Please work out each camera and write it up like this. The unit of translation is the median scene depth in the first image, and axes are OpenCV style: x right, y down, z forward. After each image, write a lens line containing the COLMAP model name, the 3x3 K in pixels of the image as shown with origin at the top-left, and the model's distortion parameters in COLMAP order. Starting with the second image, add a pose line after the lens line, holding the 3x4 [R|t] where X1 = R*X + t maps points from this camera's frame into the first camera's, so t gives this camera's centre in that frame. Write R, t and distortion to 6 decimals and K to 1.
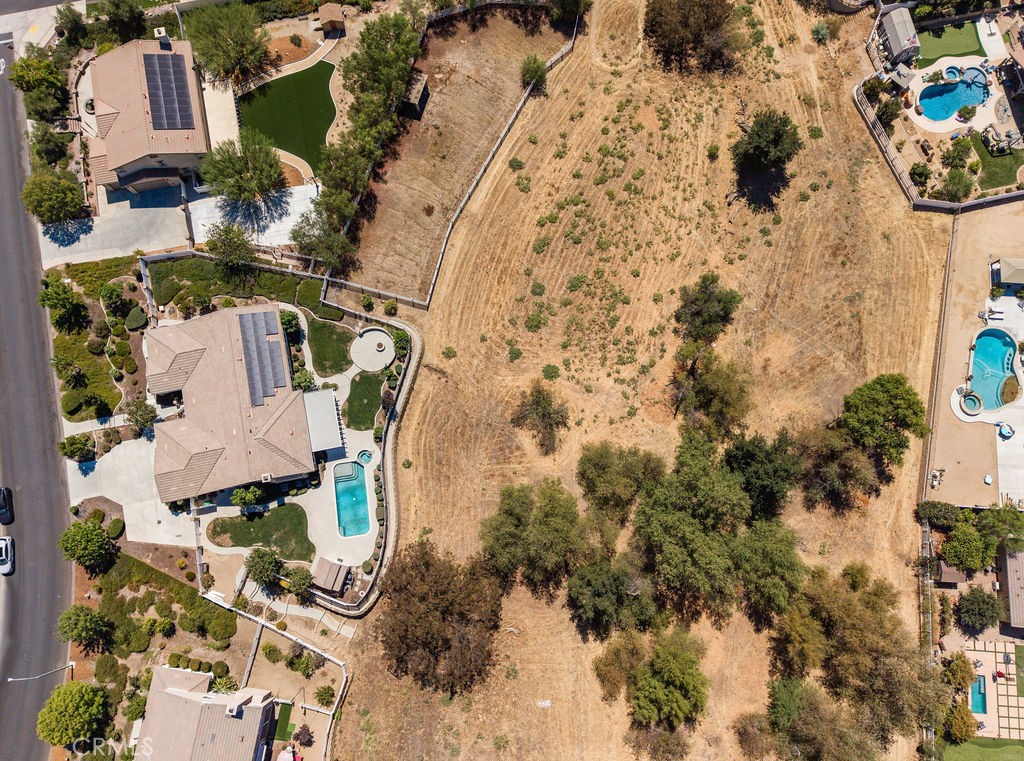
lens RADIAL K [[767.1, 0, 512.0], [0, 767.1, 380.5], [0, 0, 1]] dist [0.045714, -0.064777]
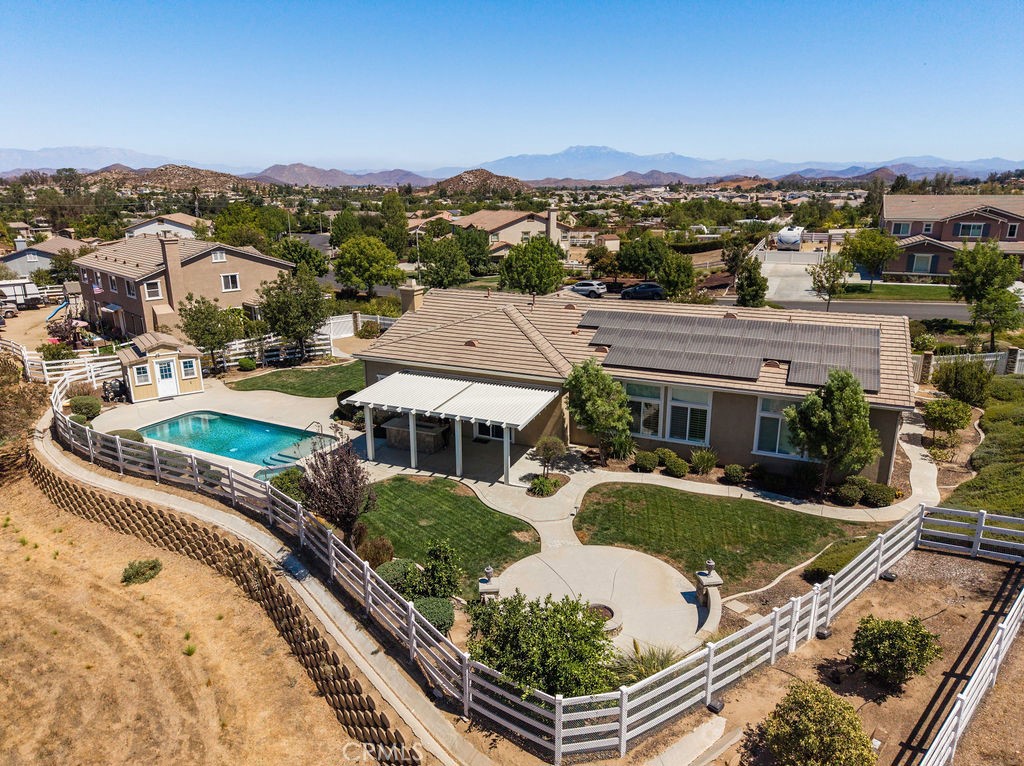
lens RADIAL K [[681.8, 0, 512.0], [0, 681.8, 383.0], [0, 0, 1]] dist [0.027108, -0.040928]
pose [[-0.581887, 0.230201, -0.780010, -0.044377], [-0.799848, 0.011539, 0.600092, -0.125877], [0.147142, 0.973075, 0.177411, 0.902371]]
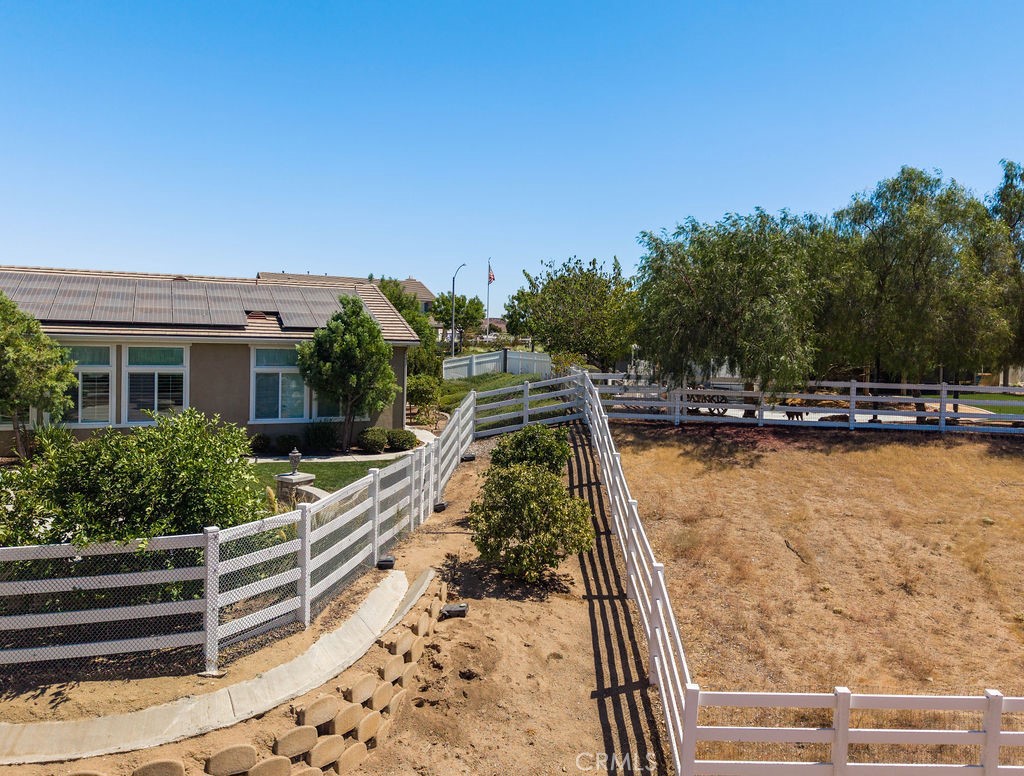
lens RADIAL K [[805.7, 0, 538.7], [0, 805.7, 388.1], [0, 0, 1]] dist [0.049204, -0.068317]
pose [[0.234392, 0.080924, -0.968768, -0.043567], [-0.962844, 0.156820, -0.219859, -0.075252], [0.134130, 0.984306, 0.114675, 0.960042]]
